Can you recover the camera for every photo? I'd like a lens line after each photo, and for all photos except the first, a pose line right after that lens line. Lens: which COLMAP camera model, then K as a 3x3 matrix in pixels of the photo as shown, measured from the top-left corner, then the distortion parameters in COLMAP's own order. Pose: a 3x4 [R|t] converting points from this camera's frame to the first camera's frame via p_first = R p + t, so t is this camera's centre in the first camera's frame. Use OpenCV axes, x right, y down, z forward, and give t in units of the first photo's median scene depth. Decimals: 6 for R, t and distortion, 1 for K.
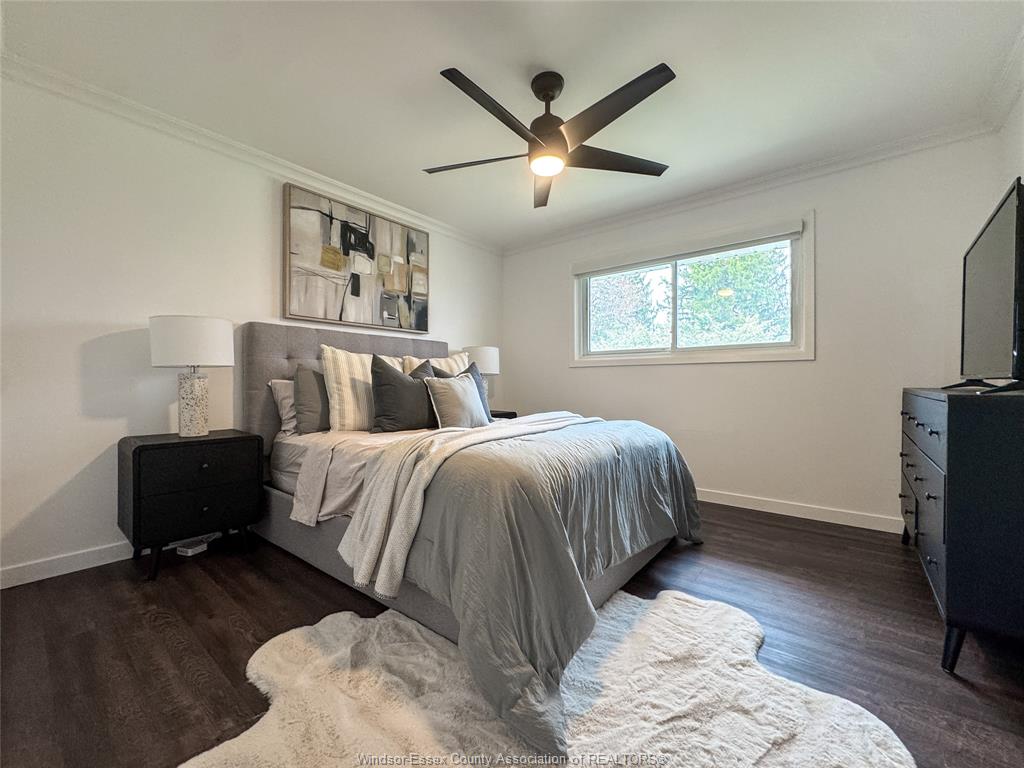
lens RADIAL K [[410.7, 0, 515.0], [0, 410.7, 384.4], [0, 0, 1]] dist [-0.001531, -0.001067]
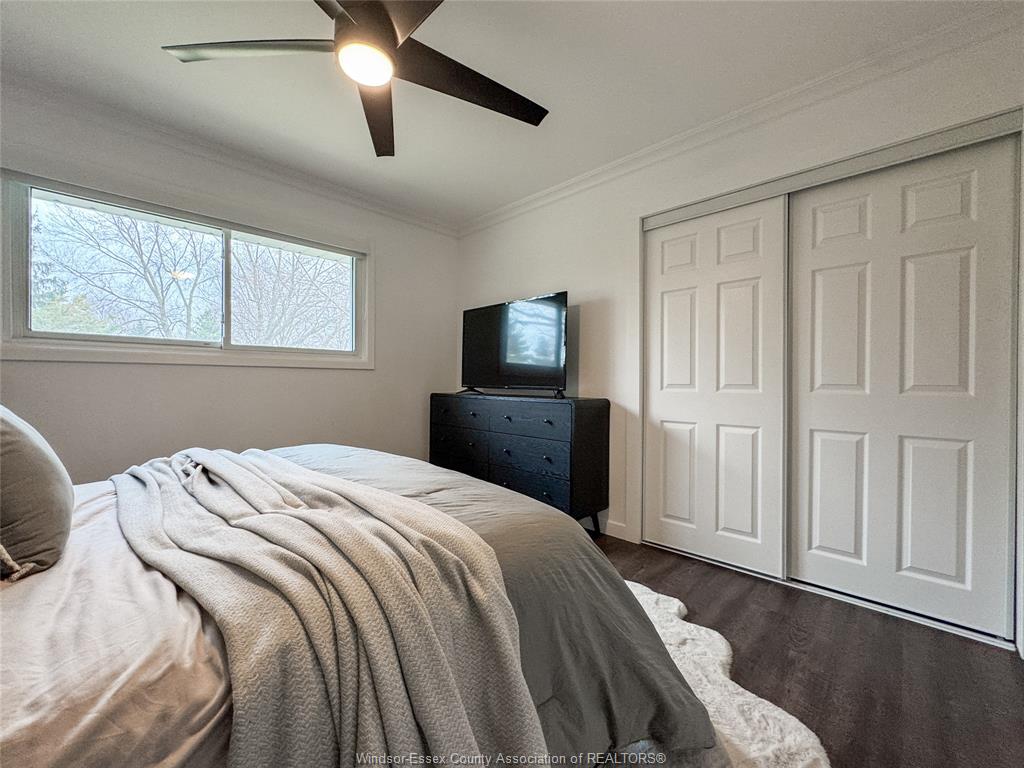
lens RADIAL K [[410.7, 0, 515.0], [0, 410.7, 384.4], [0, 0, 1]] dist [-0.001531, -0.001067]
pose [[0.089423, -0.001338, 0.995993, -0.375650], [0.008574, 0.999963, 0.000573, -0.012932], [-0.995957, 0.008489, 0.089431, 0.476707]]
